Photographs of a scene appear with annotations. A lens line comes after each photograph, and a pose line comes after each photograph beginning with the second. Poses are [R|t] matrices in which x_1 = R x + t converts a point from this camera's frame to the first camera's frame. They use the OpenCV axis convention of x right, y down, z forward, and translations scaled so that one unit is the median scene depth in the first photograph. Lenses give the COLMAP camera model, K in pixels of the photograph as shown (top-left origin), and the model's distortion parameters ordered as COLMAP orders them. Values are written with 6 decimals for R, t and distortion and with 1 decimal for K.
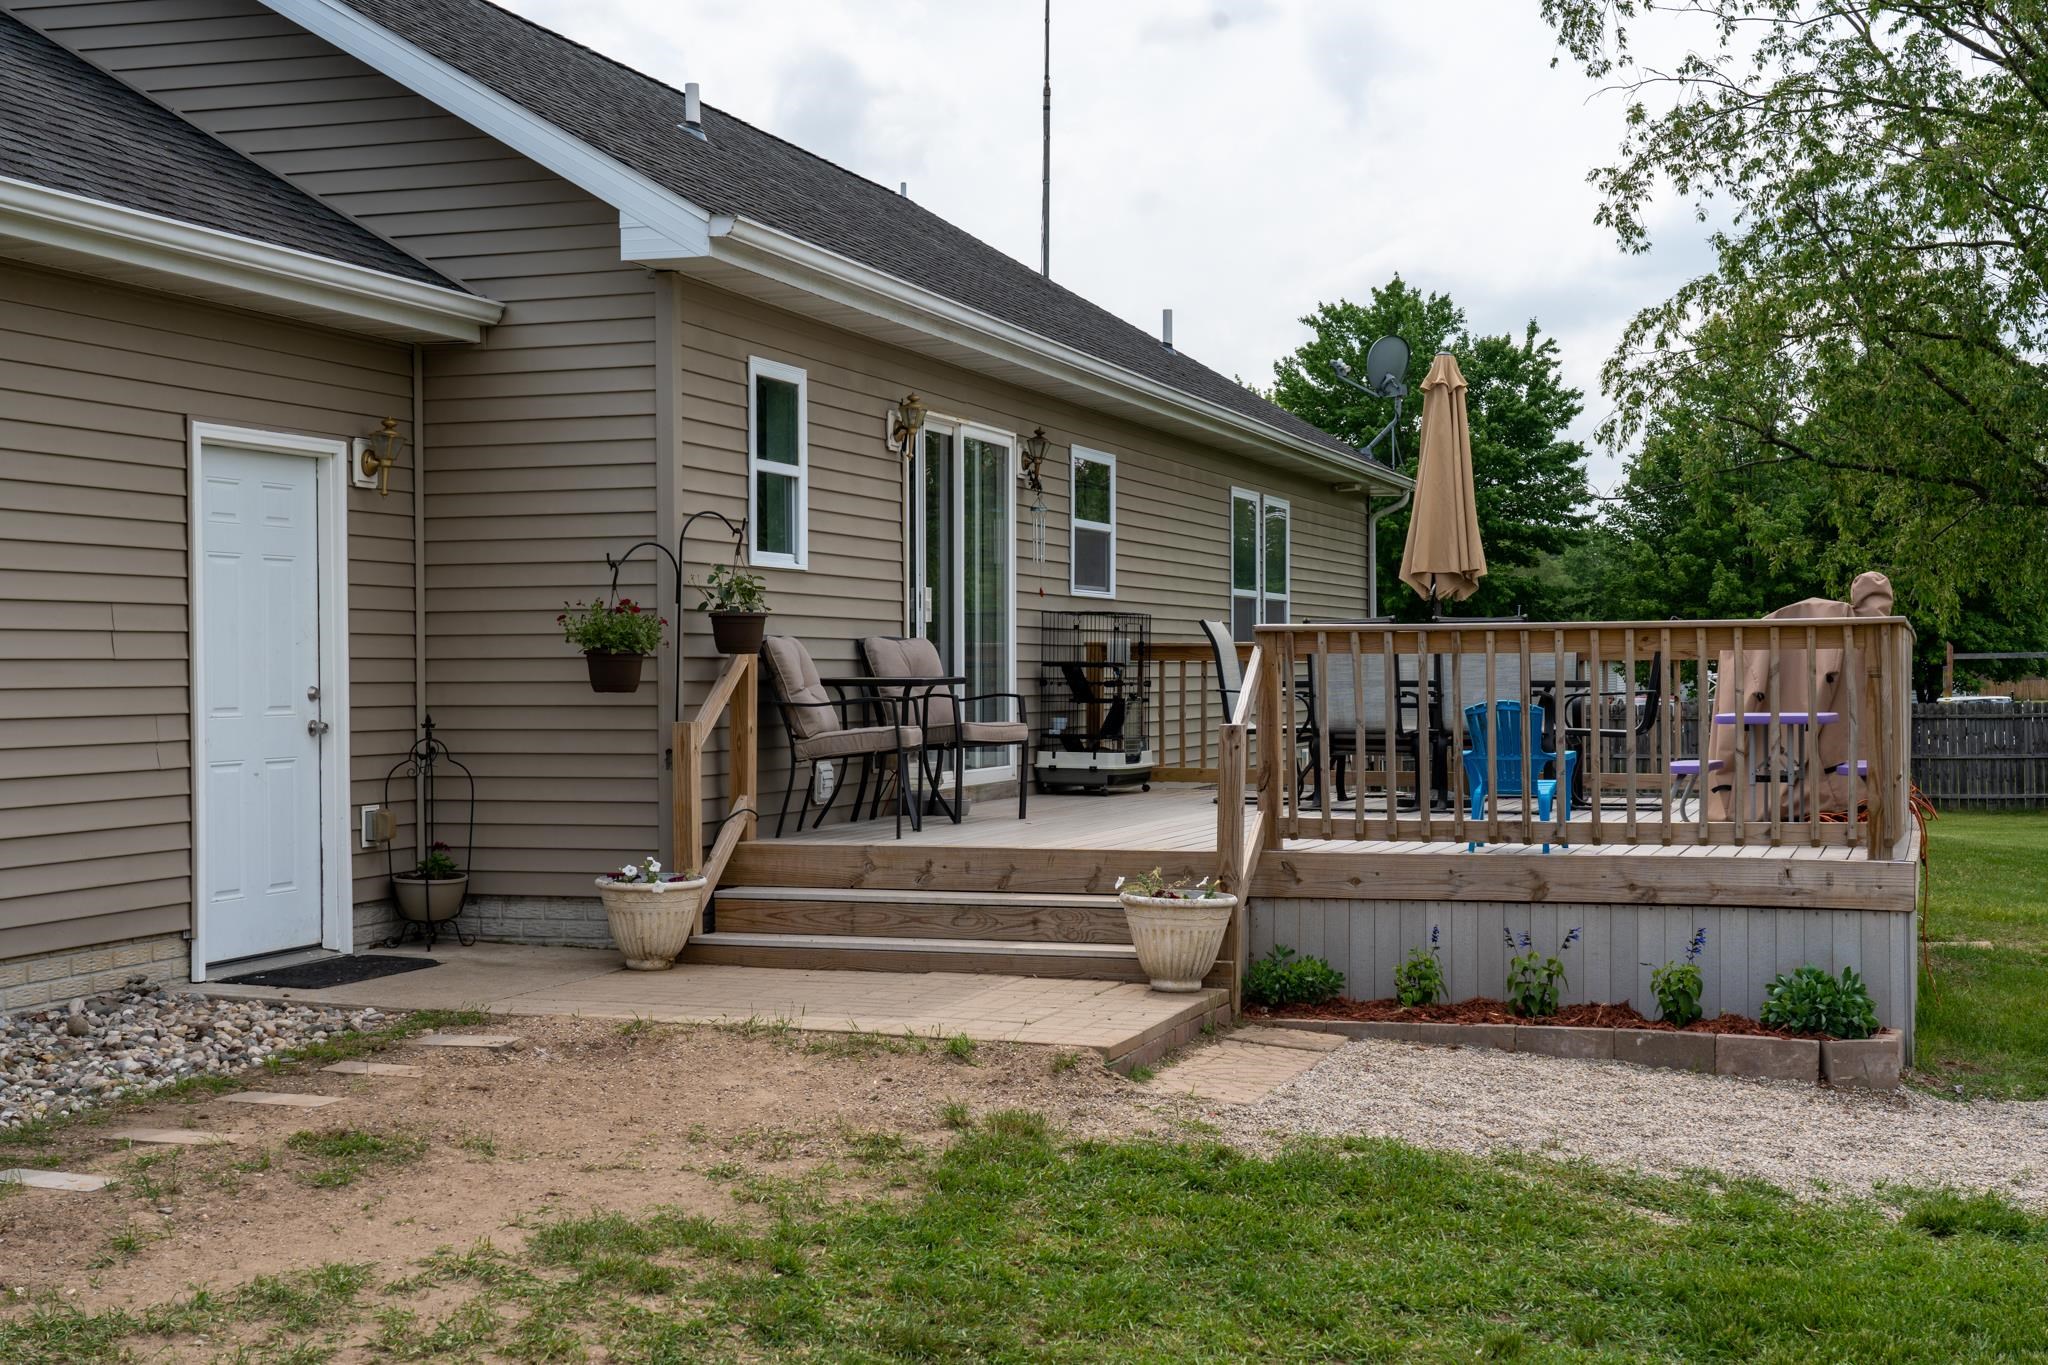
lens RADIAL K [[2541.0, 0, 1022.1], [0, 2541.0, 685.5], [0, 0, 1]] dist [0.101514, 0.000000]
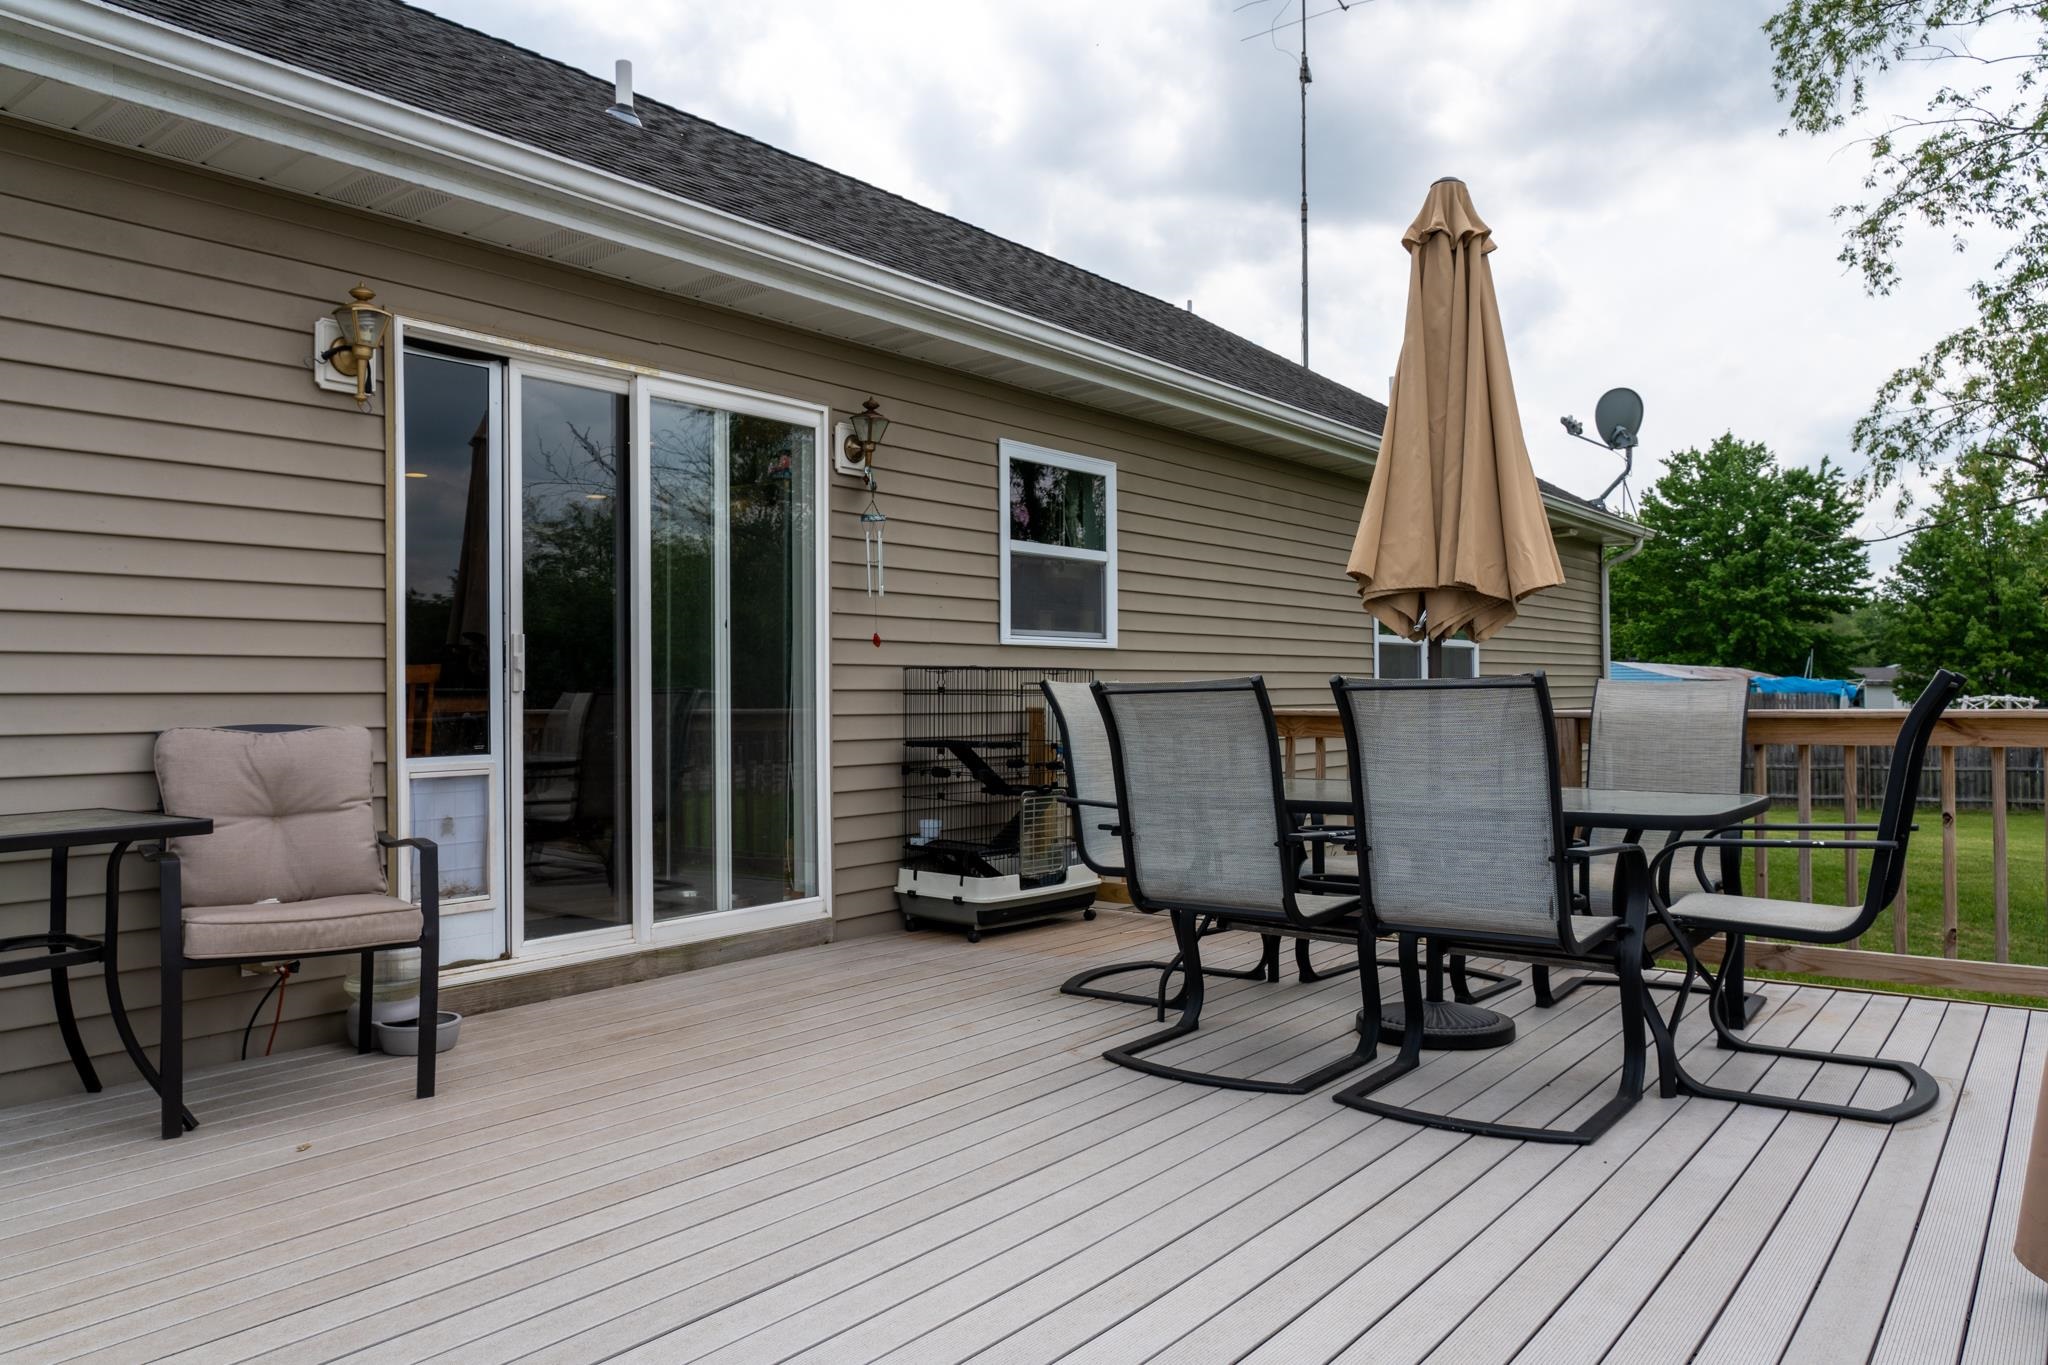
lens RADIAL K [[1474.4, 0, 1022.9], [0, 1474.4, 684.0], [0, 0, 1]] dist [-0.016483, 0.037901]
pose [[0.953346, -0.008819, -0.301751, 0.083025], [0.004755, 0.999888, -0.014199, -0.009649], [0.301843, 0.012102, 0.953281, 0.322051]]
